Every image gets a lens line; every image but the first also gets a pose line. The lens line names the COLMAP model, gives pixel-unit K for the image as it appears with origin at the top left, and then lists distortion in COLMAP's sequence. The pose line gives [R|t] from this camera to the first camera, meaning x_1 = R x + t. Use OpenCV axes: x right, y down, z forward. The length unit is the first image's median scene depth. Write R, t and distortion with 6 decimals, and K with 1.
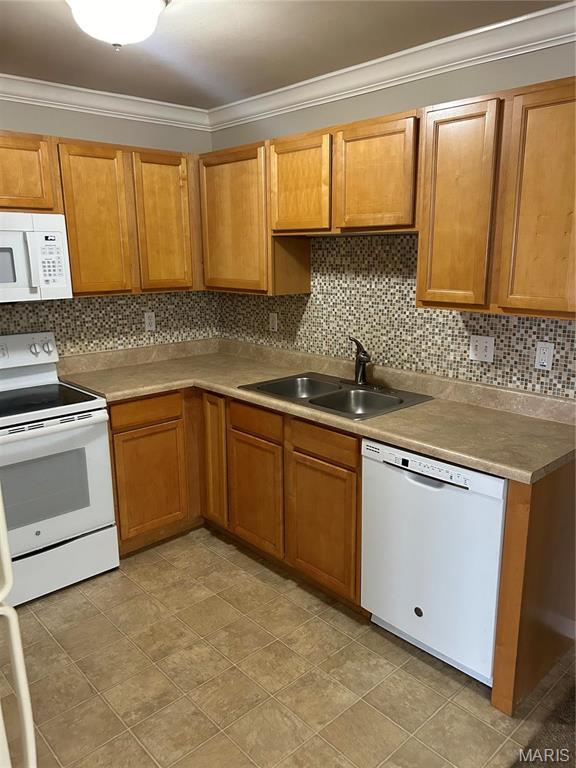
lens RADIAL K [[584.7, 0, 290.6], [0, 584.7, 389.8], [0, 0, 1]] dist [0.077380, -0.102663]
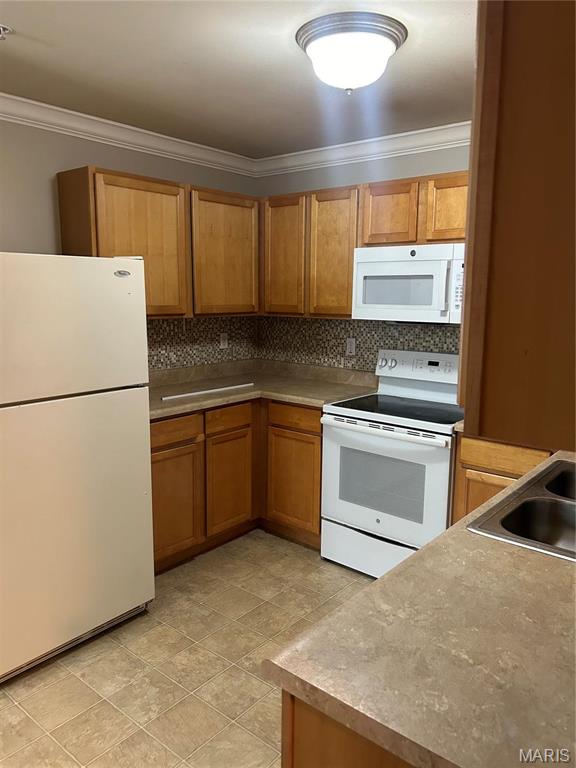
lens RADIAL K [[585.0, 0, 292.9], [0, 585.0, 383.4], [0, 0, 1]] dist [0.066374, -0.084093]
pose [[0.121948, 0.167036, -0.978380, 0.594518], [-0.244233, 0.960478, 0.133538, -0.119319], [0.962018, 0.222668, 0.157924, 0.580969]]
